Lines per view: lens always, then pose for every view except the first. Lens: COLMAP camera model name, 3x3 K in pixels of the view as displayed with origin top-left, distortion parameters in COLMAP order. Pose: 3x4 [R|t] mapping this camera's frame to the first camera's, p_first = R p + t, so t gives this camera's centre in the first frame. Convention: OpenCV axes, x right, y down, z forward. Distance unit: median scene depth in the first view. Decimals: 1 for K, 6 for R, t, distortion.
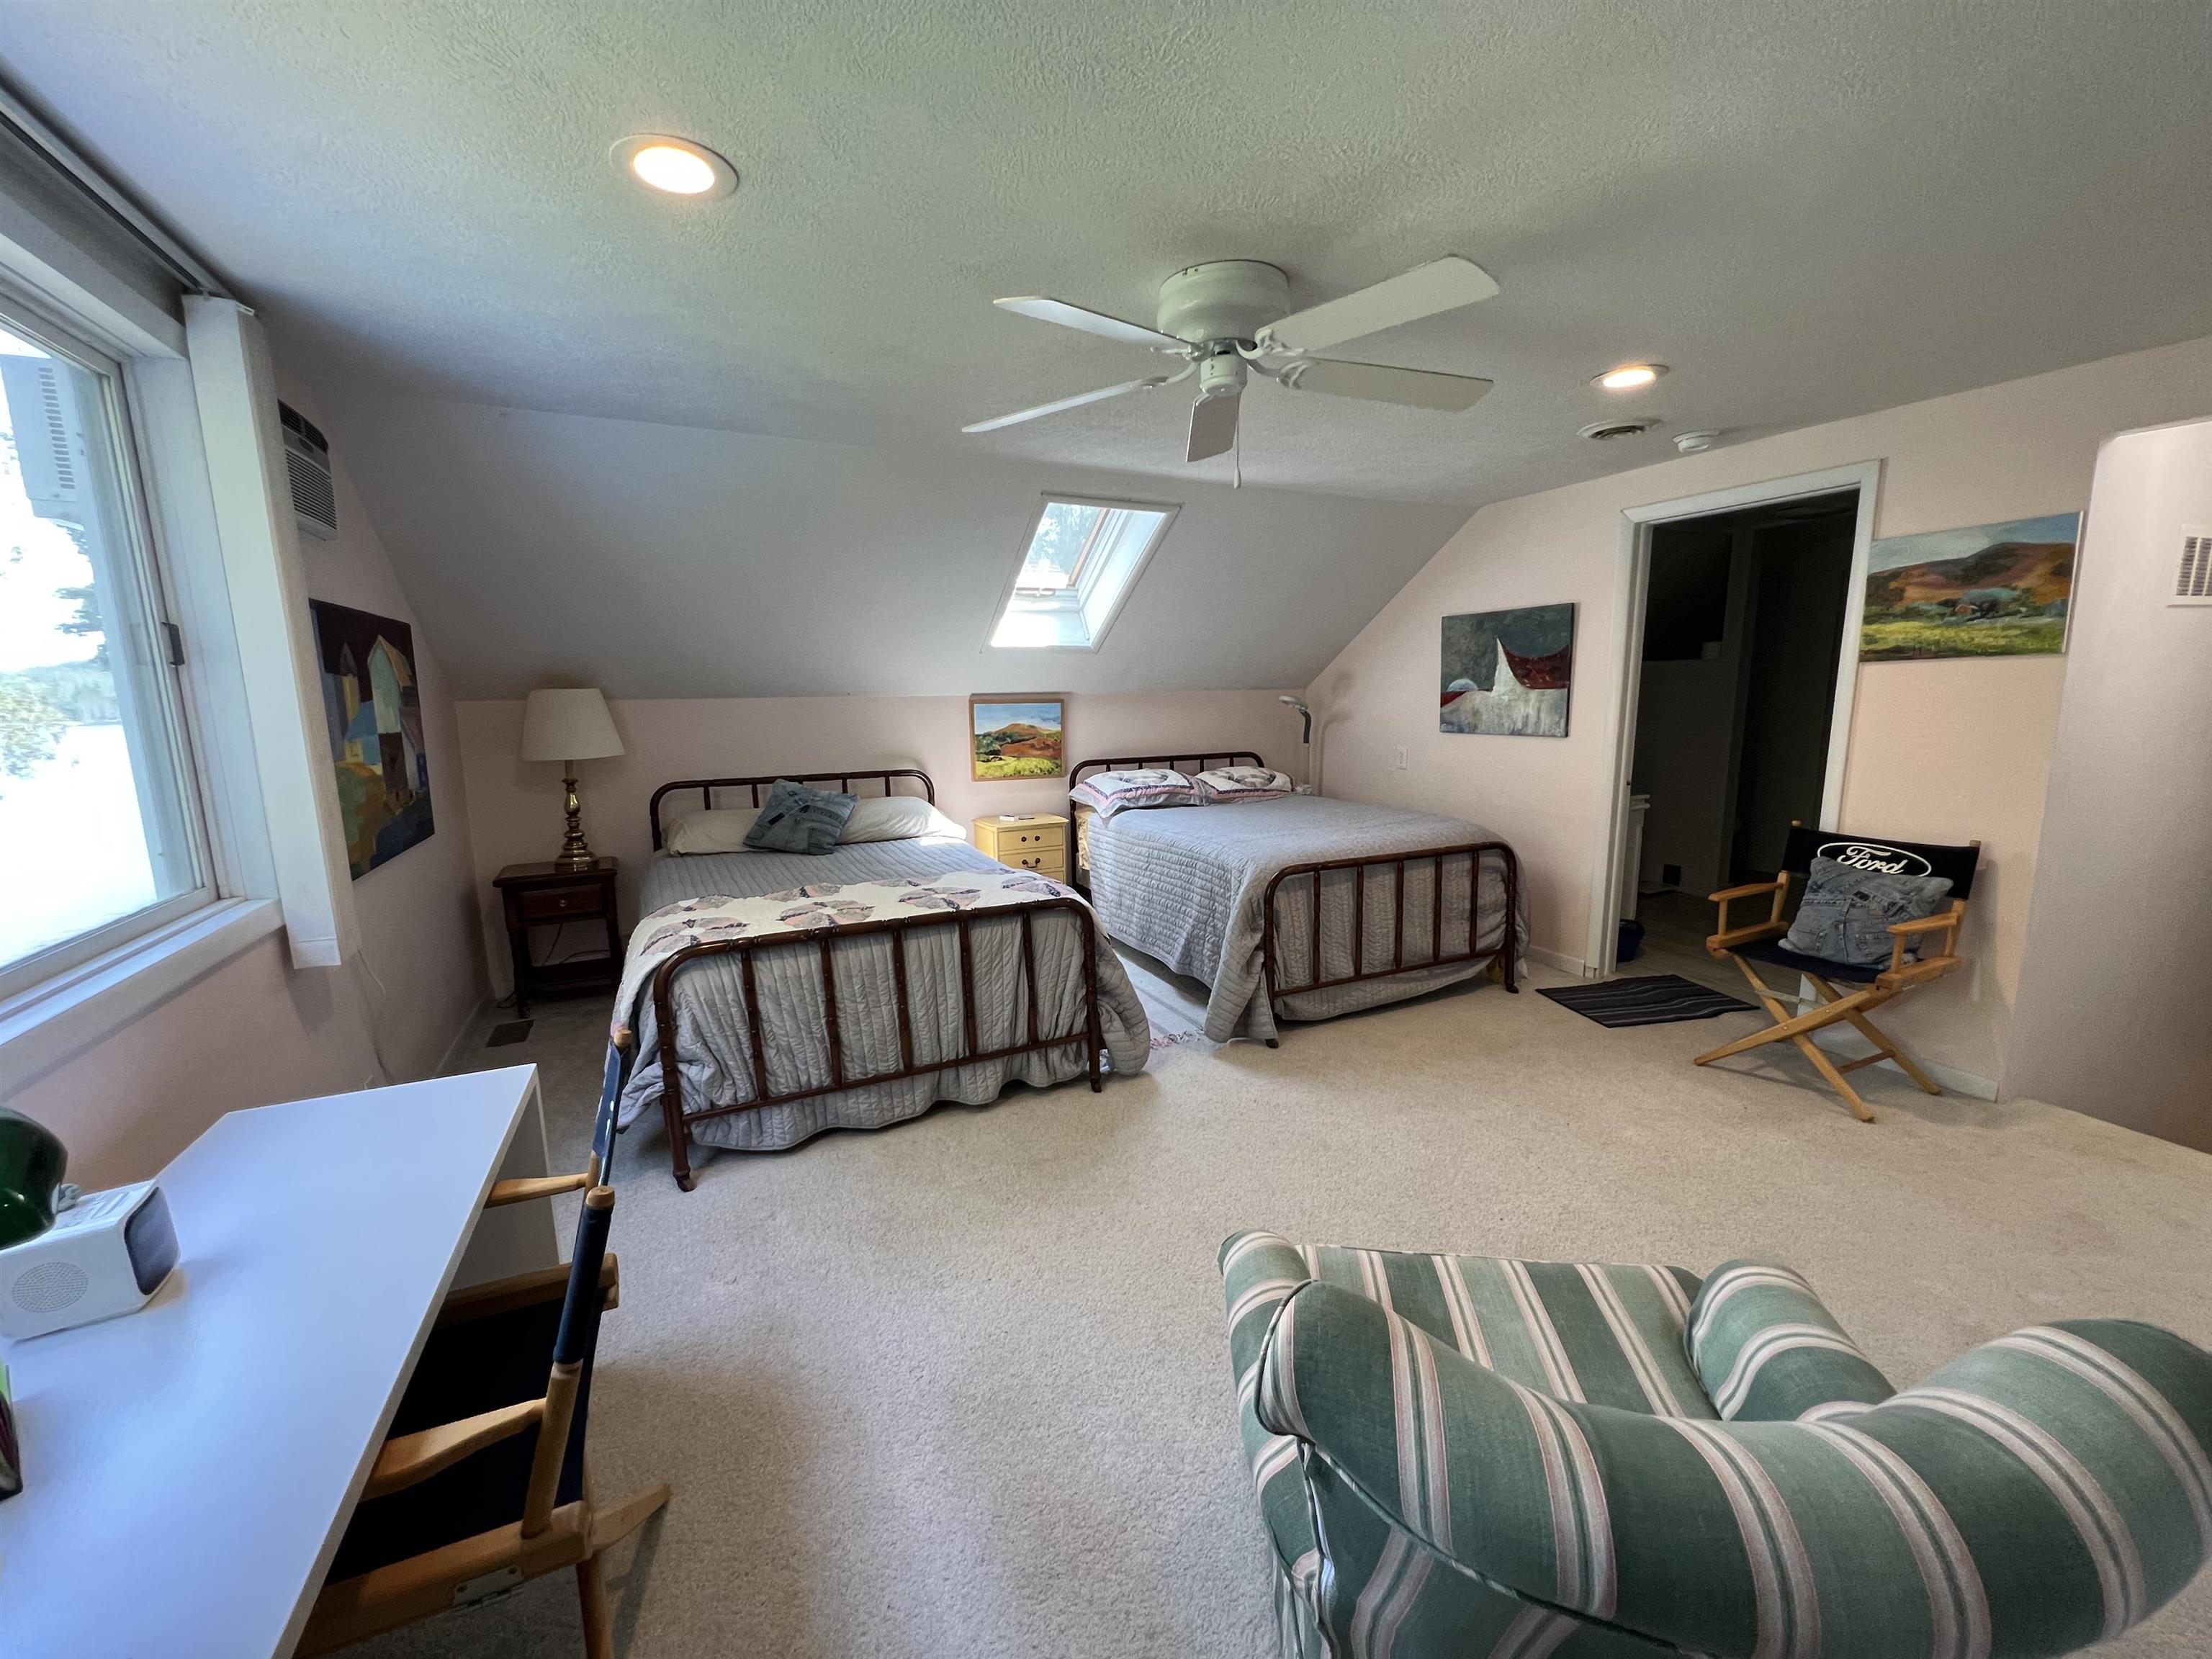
lens RADIAL K [[884.9, 0, 1106.0], [0, 884.9, 829.5], [0, 0, 1]] dist [-0.002098, -0.000060]
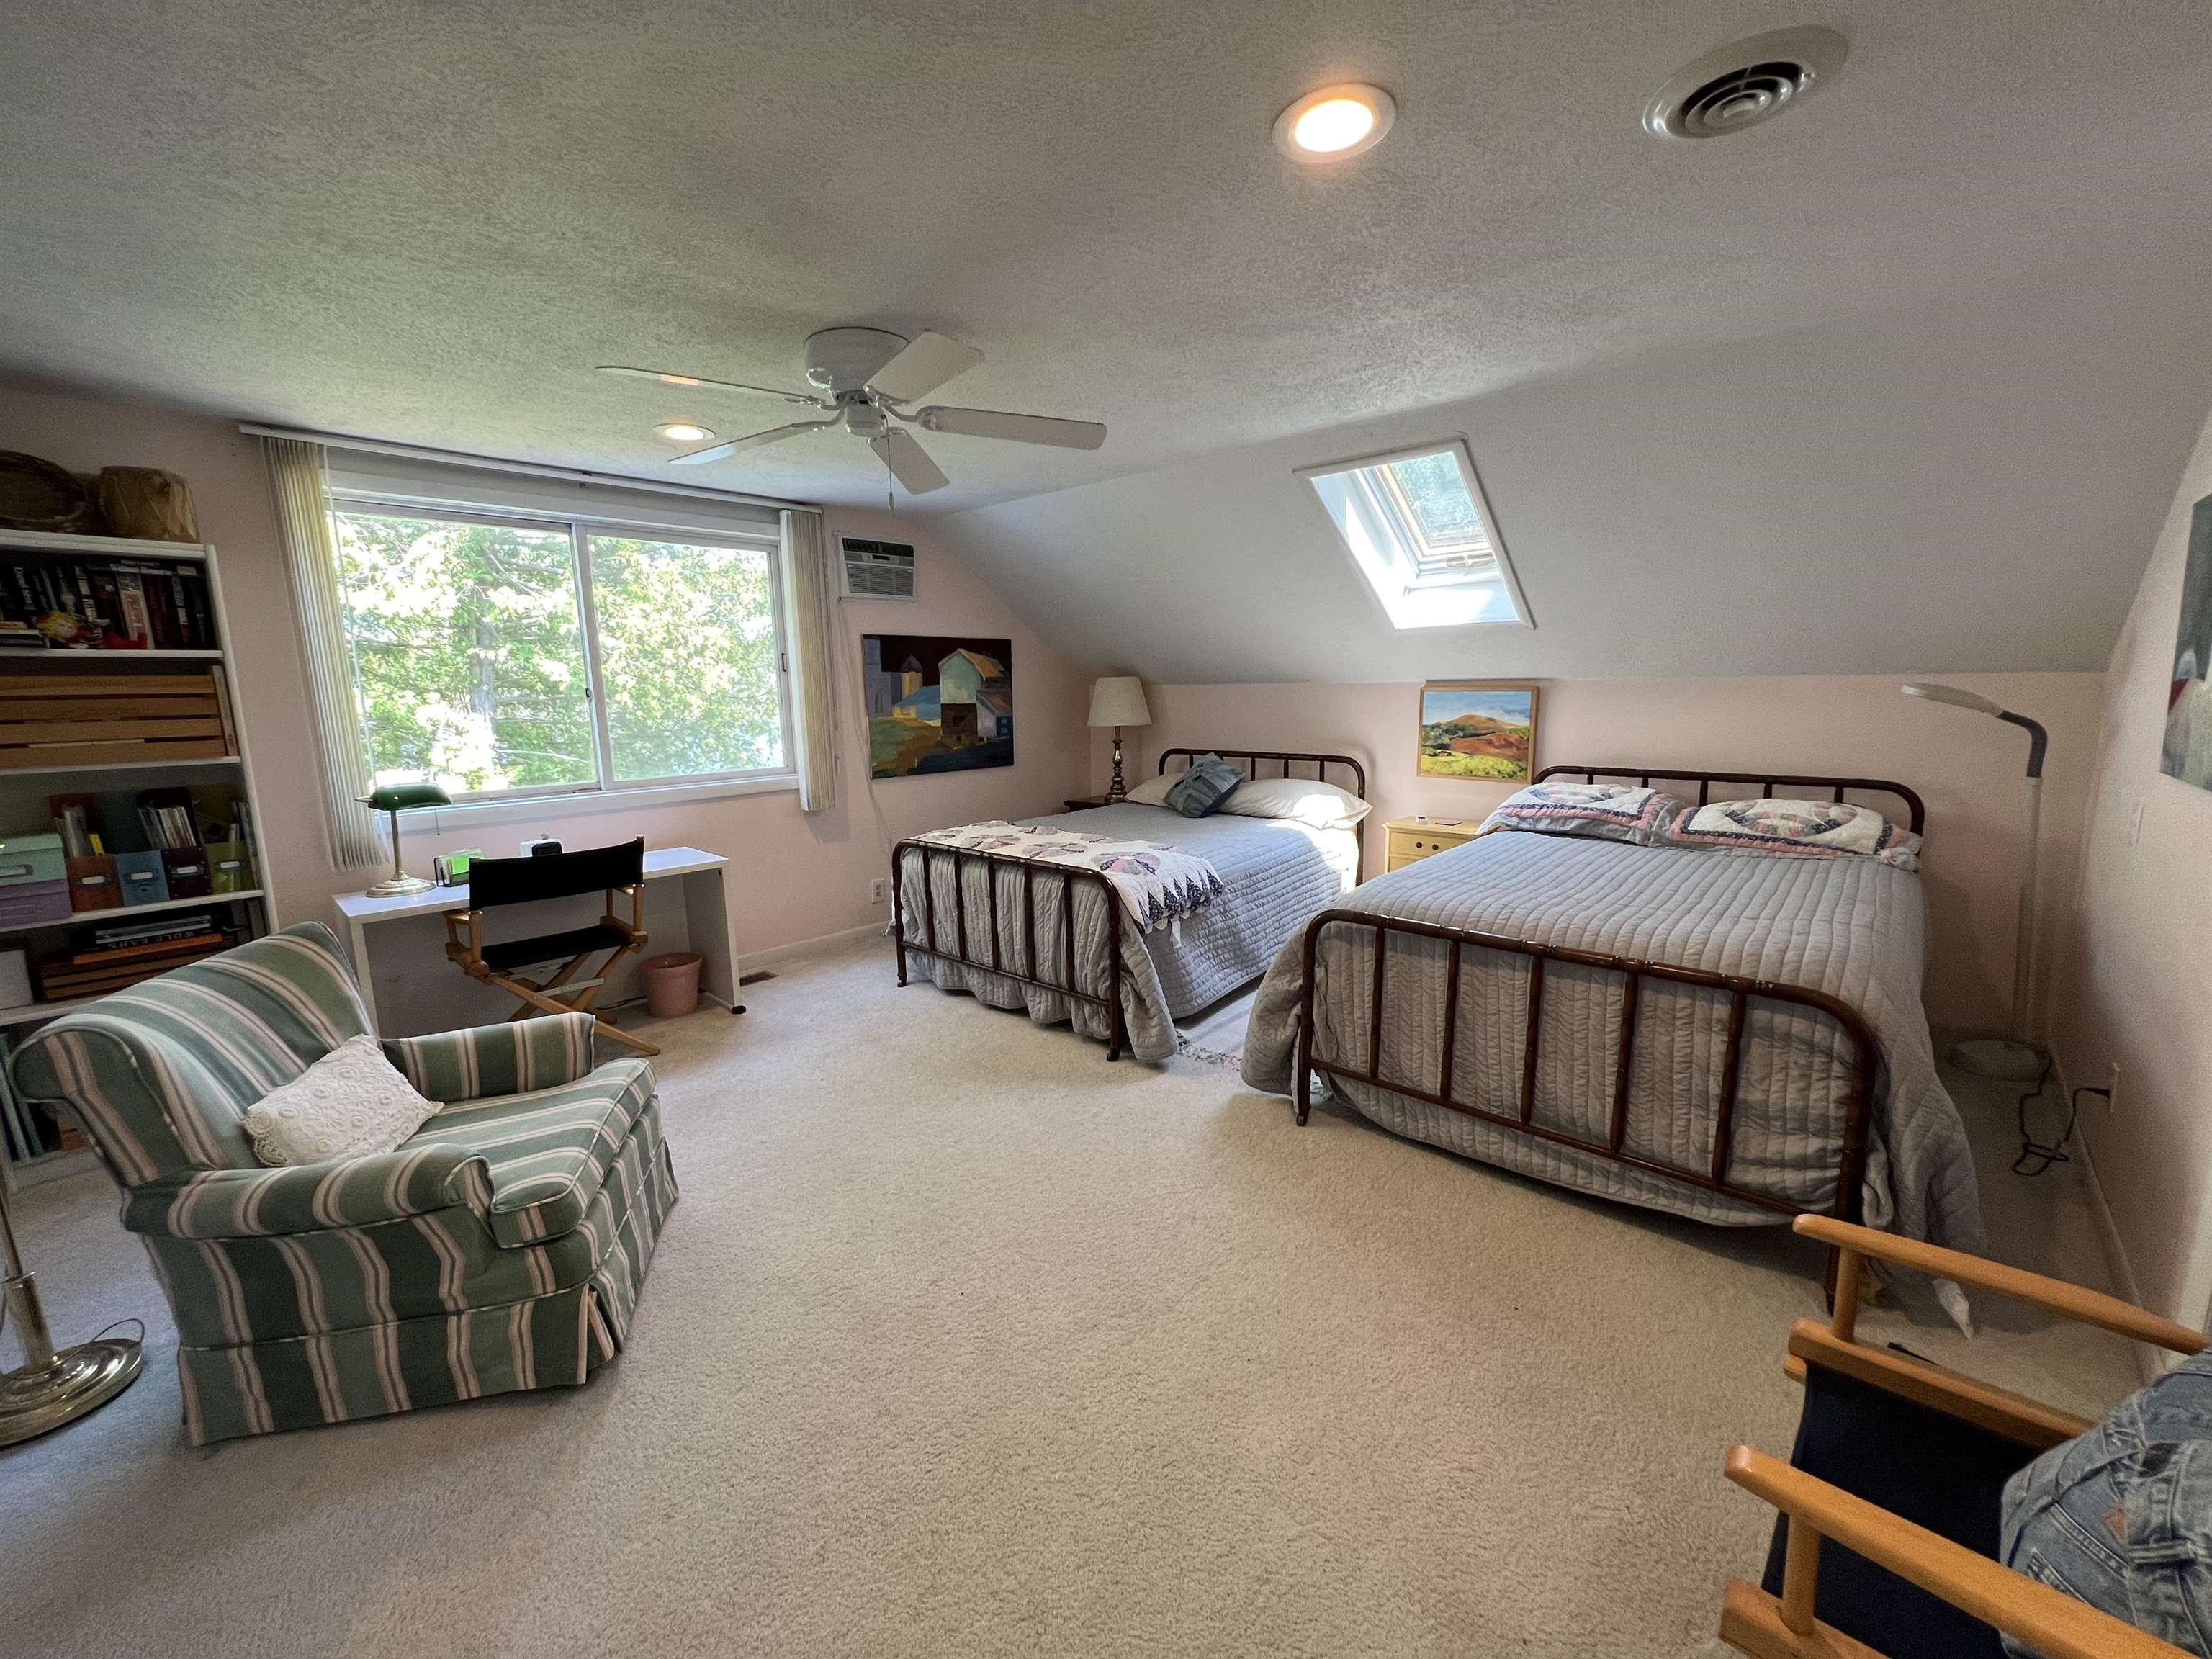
lens RADIAL K [[874.2, 0, 1106.0], [0, 874.2, 829.5], [0, 0, 1]] dist [0.001458, -0.000028]
pose [[0.380728, 0.158494, -0.911003, 0.756830], [-0.136808, 0.984014, 0.114021, -0.079378], [0.914511, 0.081221, 0.396325, 0.469377]]
